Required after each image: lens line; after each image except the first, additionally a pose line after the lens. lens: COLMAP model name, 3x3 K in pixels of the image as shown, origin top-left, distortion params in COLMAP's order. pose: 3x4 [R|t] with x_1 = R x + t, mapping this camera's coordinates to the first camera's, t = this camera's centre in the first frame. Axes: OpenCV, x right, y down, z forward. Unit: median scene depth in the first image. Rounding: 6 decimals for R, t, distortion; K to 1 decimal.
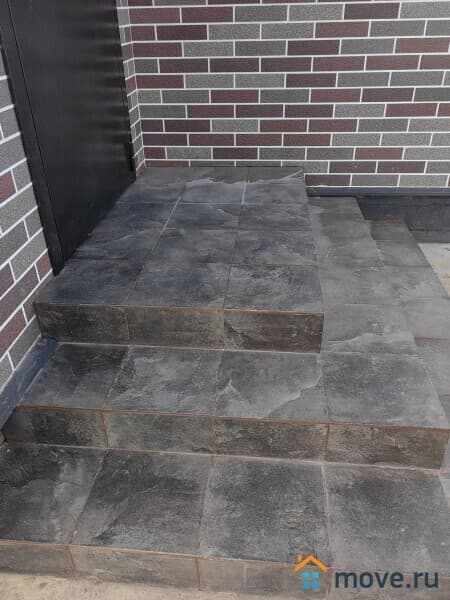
lens RADIAL K [[475.9, 0, 227.0], [0, 475.9, 298.6], [0, 0, 1]] dist [0.046863, -0.046178]
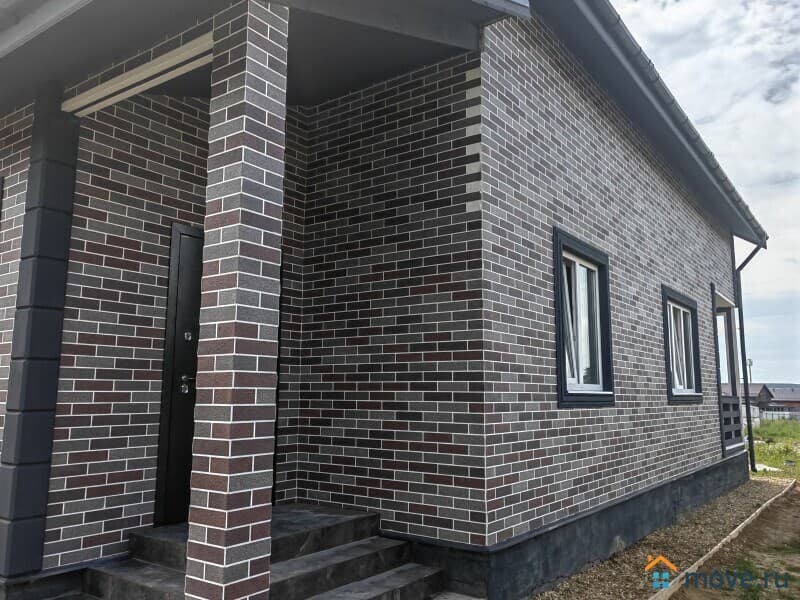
lens RADIAL K [[634.6, 0, 402.4], [0, 634.6, 305.5], [0, 0, 1]] dist [0.046863, -0.046178]
pose [[0.857442, -0.046062, -0.512515, 1.617314], [-0.287017, 0.783856, -0.550629, 0.331455], [0.427101, 0.619232, 0.658890, -0.734468]]
